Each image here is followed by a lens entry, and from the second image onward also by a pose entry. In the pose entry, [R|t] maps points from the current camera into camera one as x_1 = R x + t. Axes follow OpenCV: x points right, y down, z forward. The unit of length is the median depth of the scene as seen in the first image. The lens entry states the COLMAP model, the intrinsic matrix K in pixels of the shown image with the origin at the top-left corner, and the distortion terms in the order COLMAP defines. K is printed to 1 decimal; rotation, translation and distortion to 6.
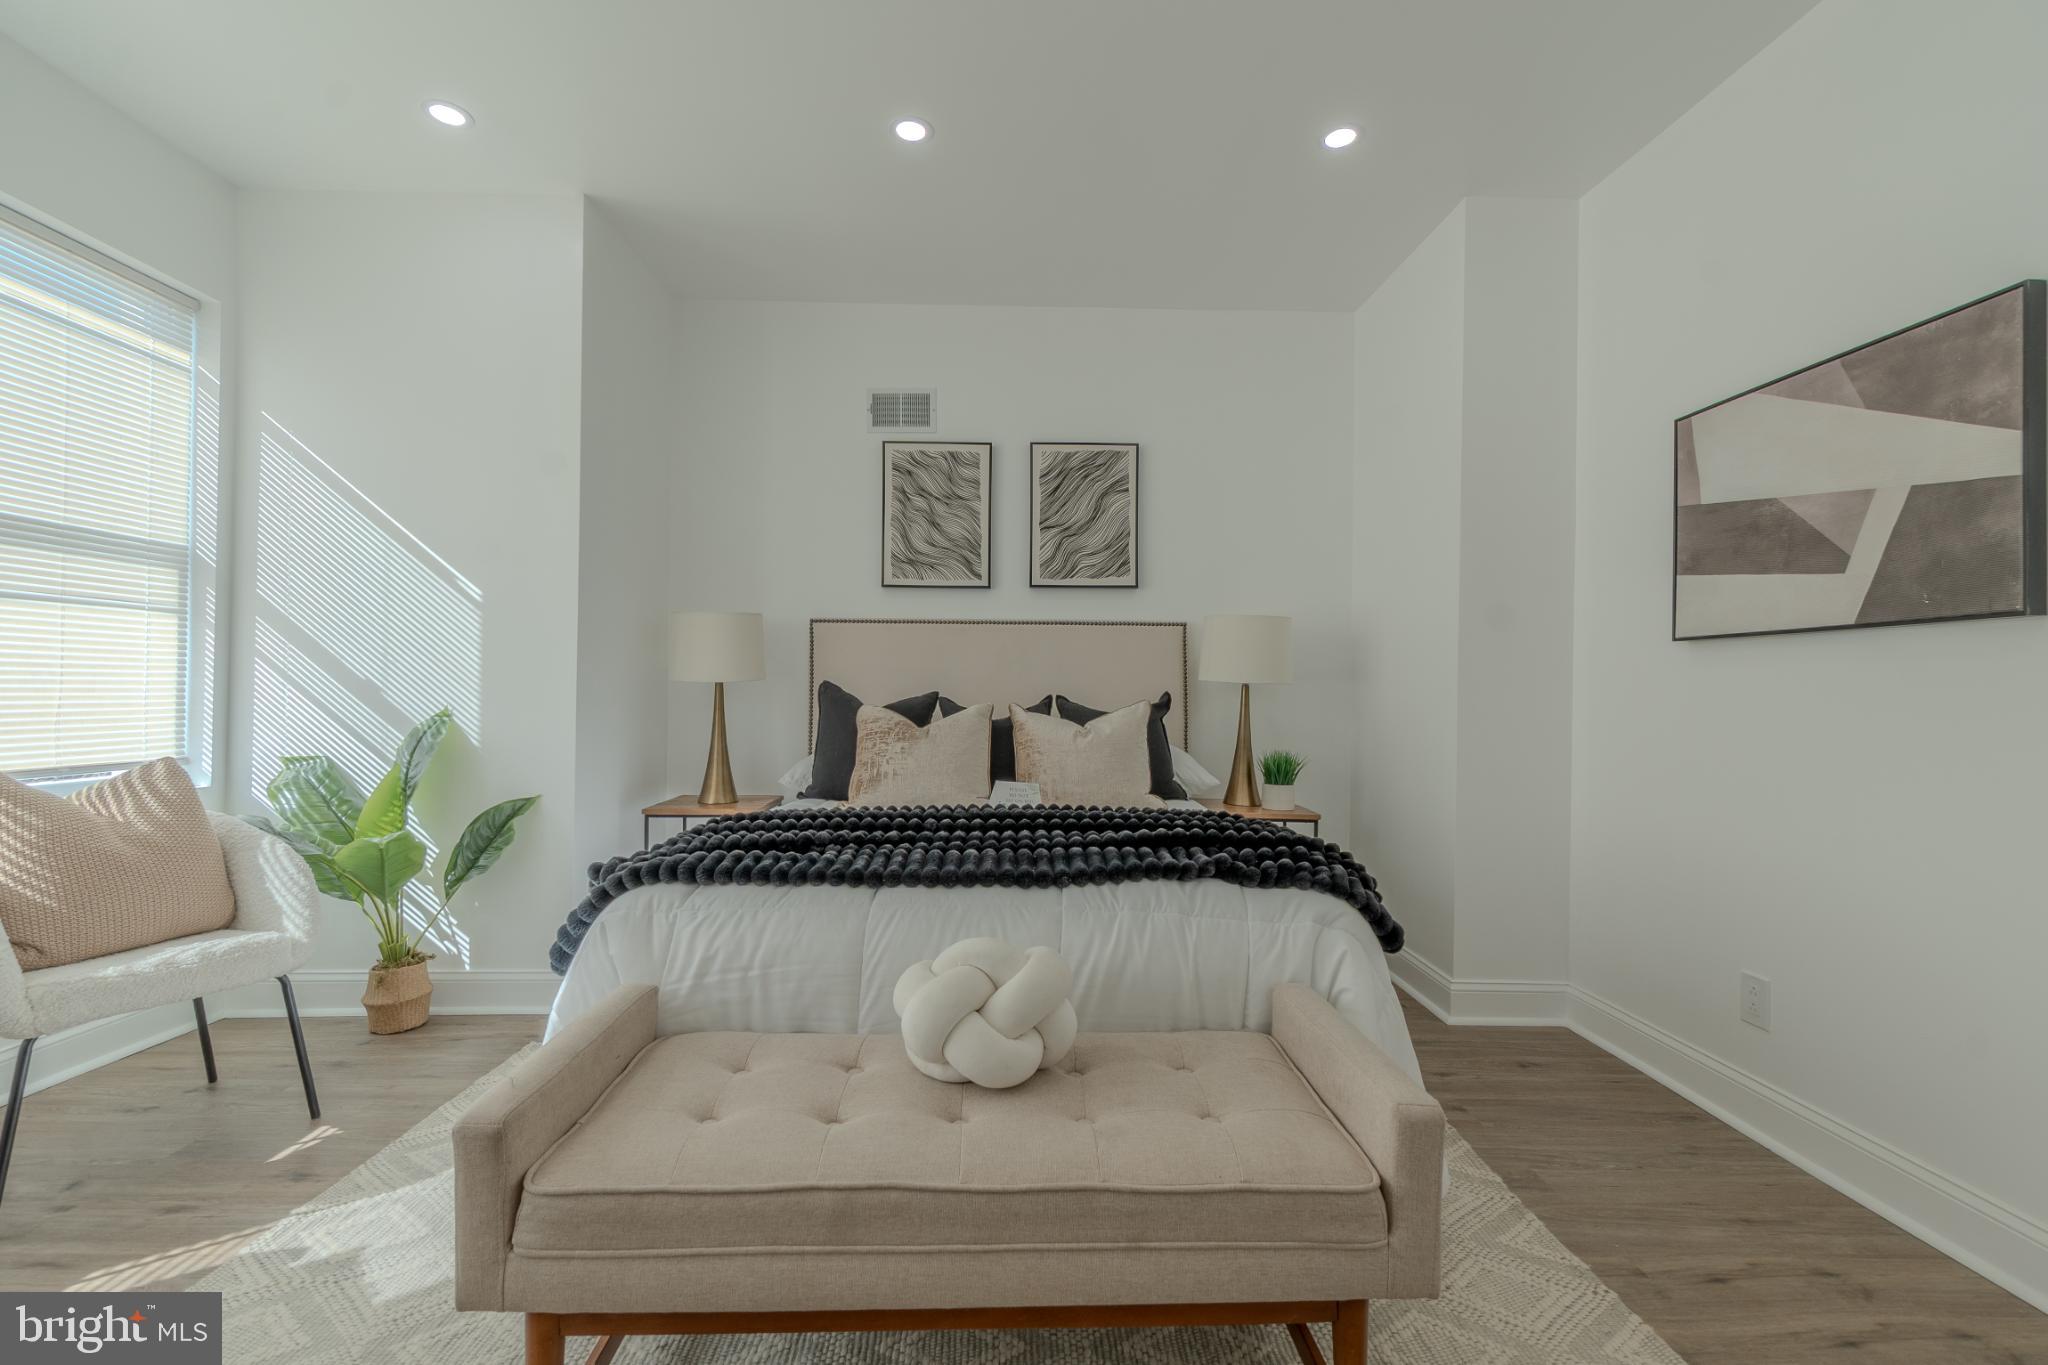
lens RADIAL K [[868.6, 0, 1014.3], [0, 868.6, 687.9], [0, 0, 1]] dist [0.006812, -0.001792]
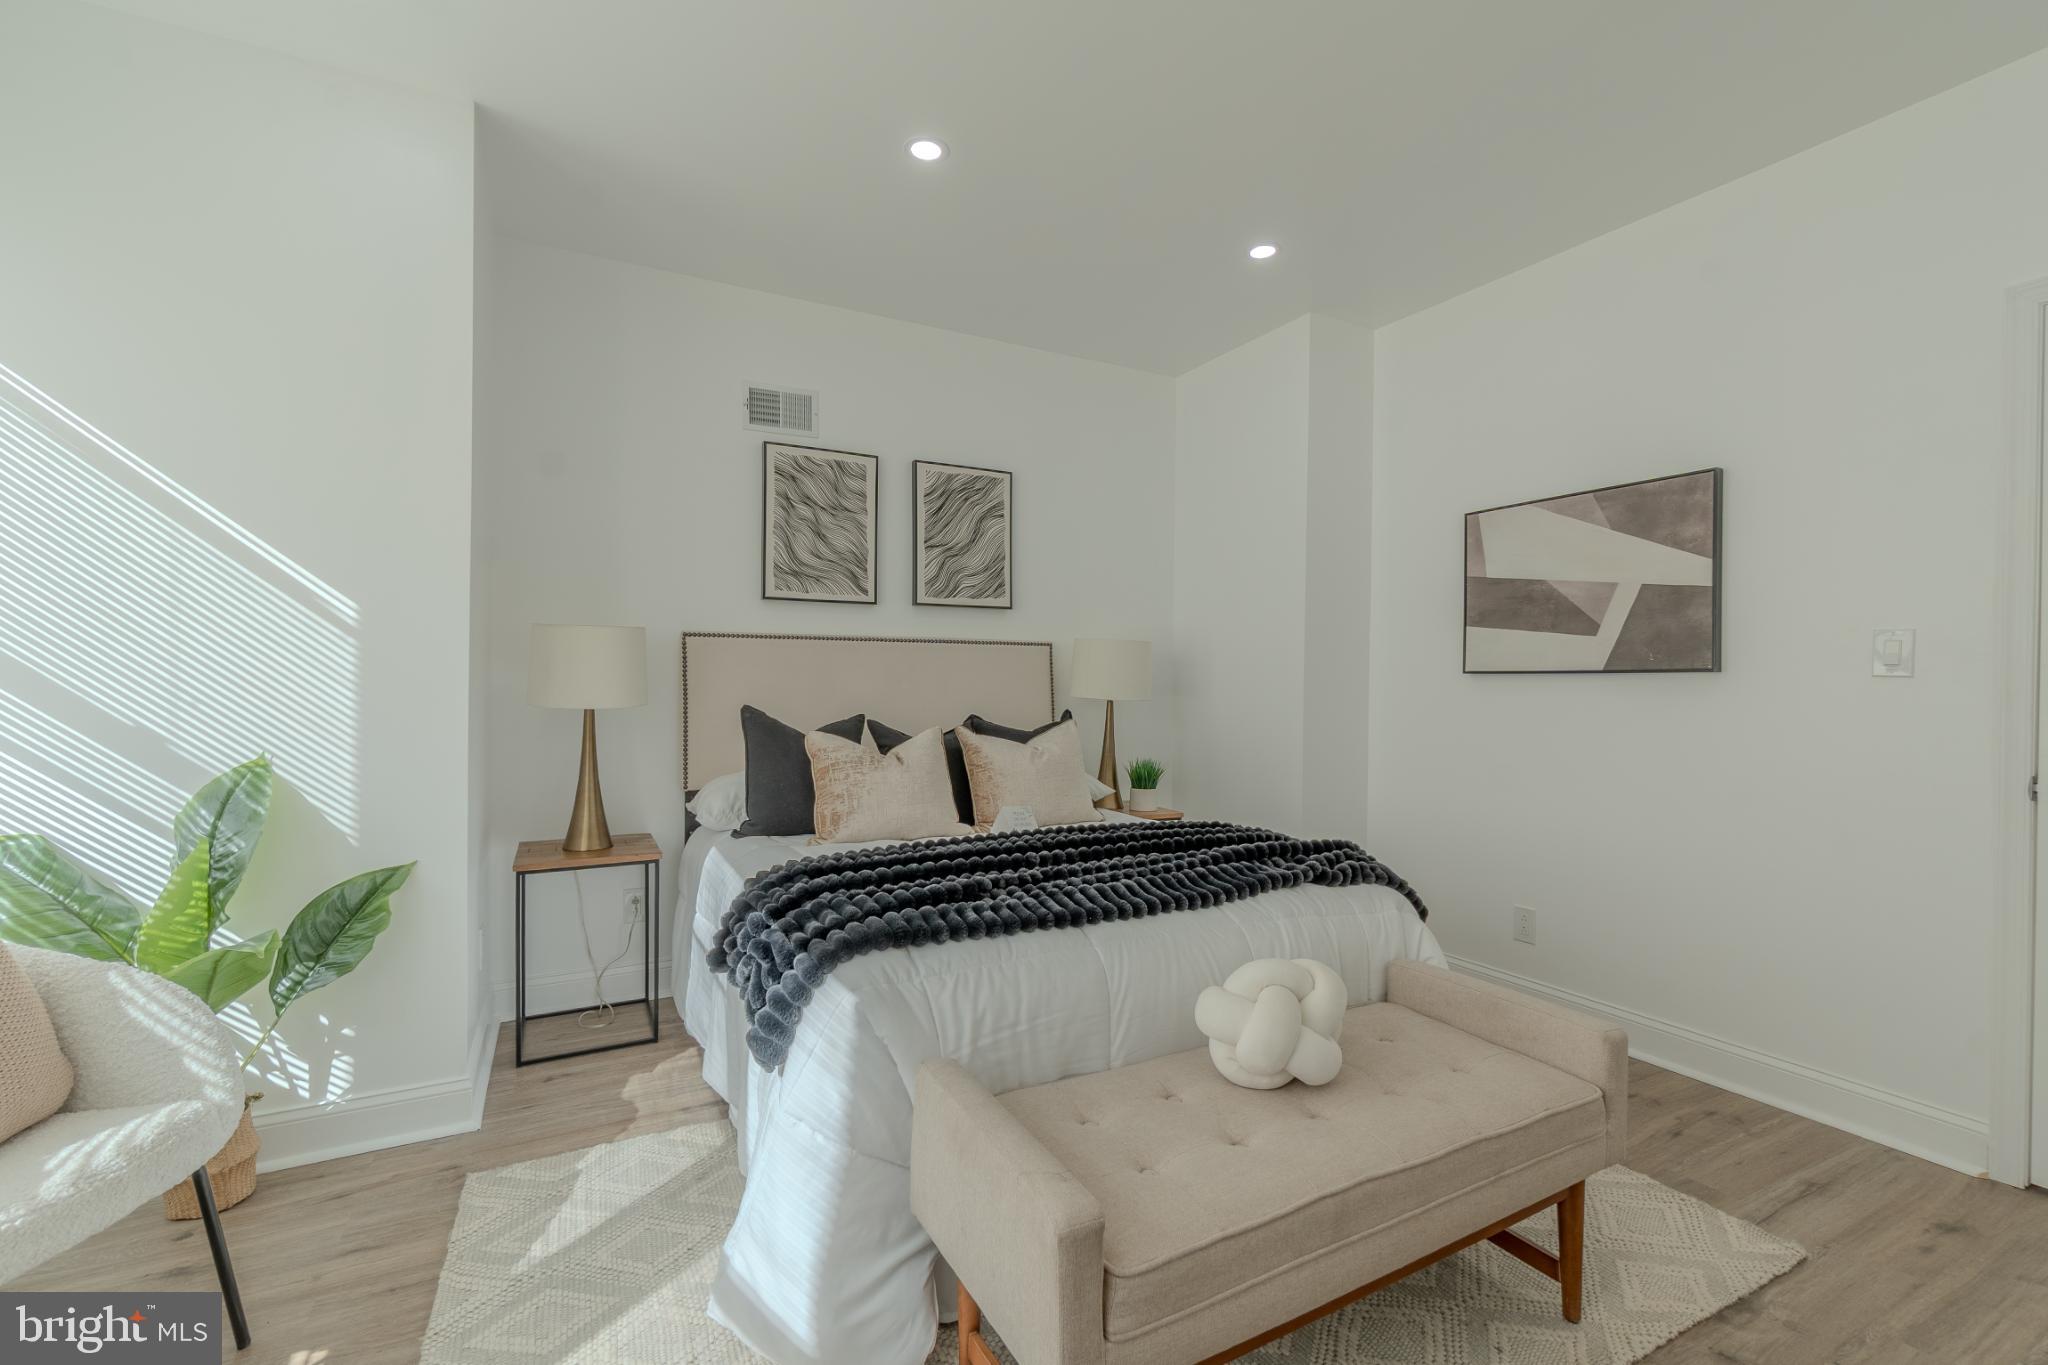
lens RADIAL K [[868.6, 0, 1025.6], [0, 868.6, 689.1], [0, 0, 1]] dist [0.006812, -0.001792]
pose [[0.895136, -0.007842, 0.445724, -0.326555], [0.002178, 0.999910, 0.013218, -0.033010], [-0.445787, -0.010861, 0.895073, 0.047756]]
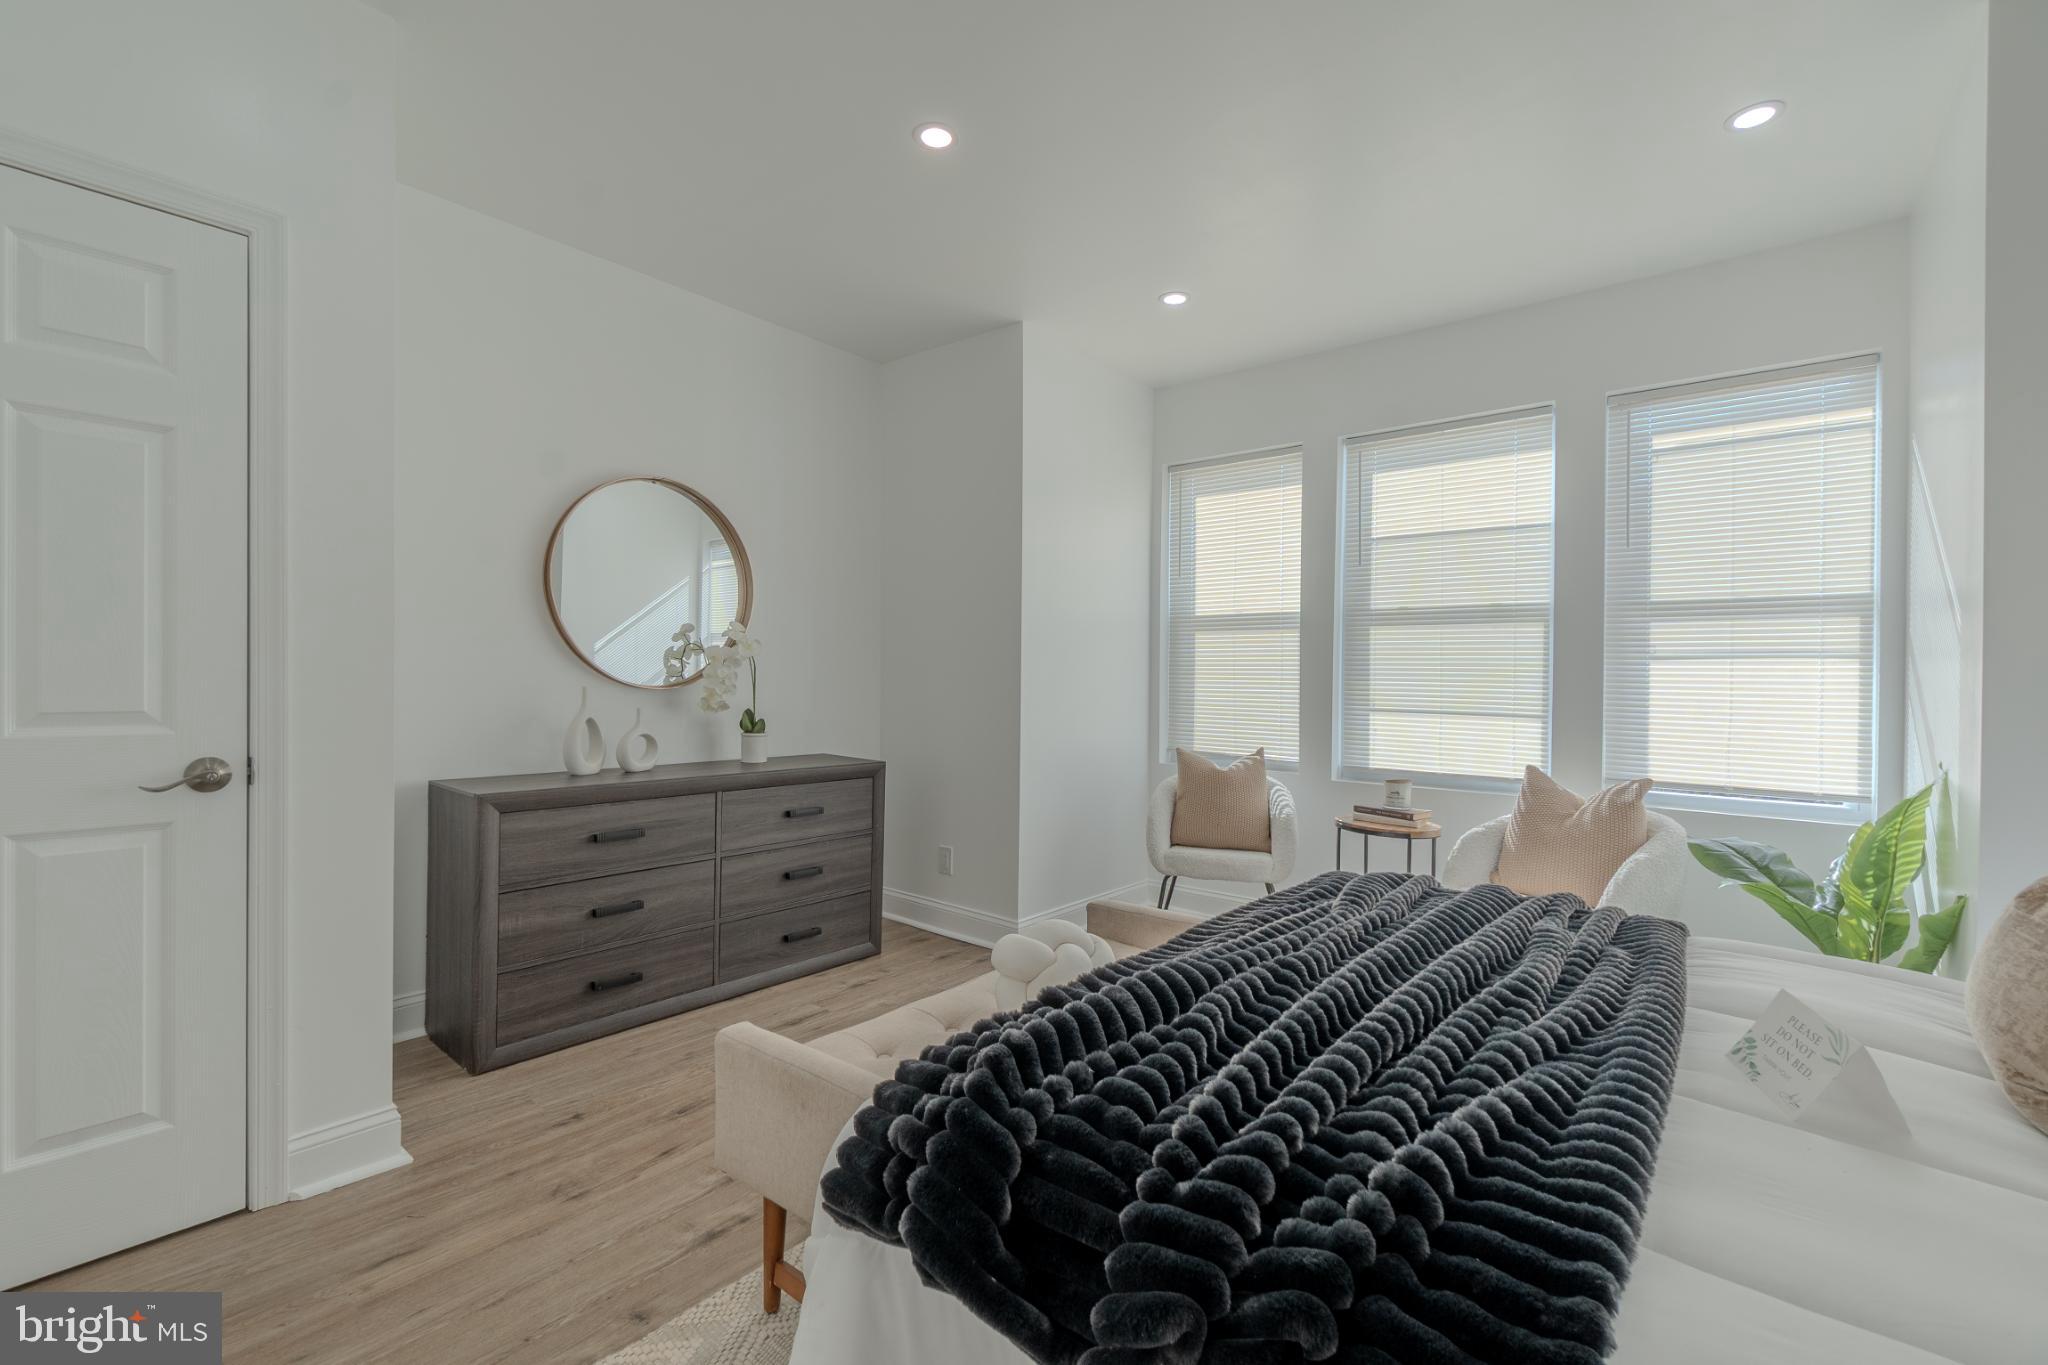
lens RADIAL K [[868.6, 0, 1015.3], [0, 868.6, 697.1], [0, 0, 1]] dist [0.006812, -0.001792]
pose [[-0.659958, -0.001173, -0.751302, 0.400077], [-0.017031, 0.999765, 0.013400, -0.027461], [0.751110, 0.021639, -0.659823, 0.730919]]
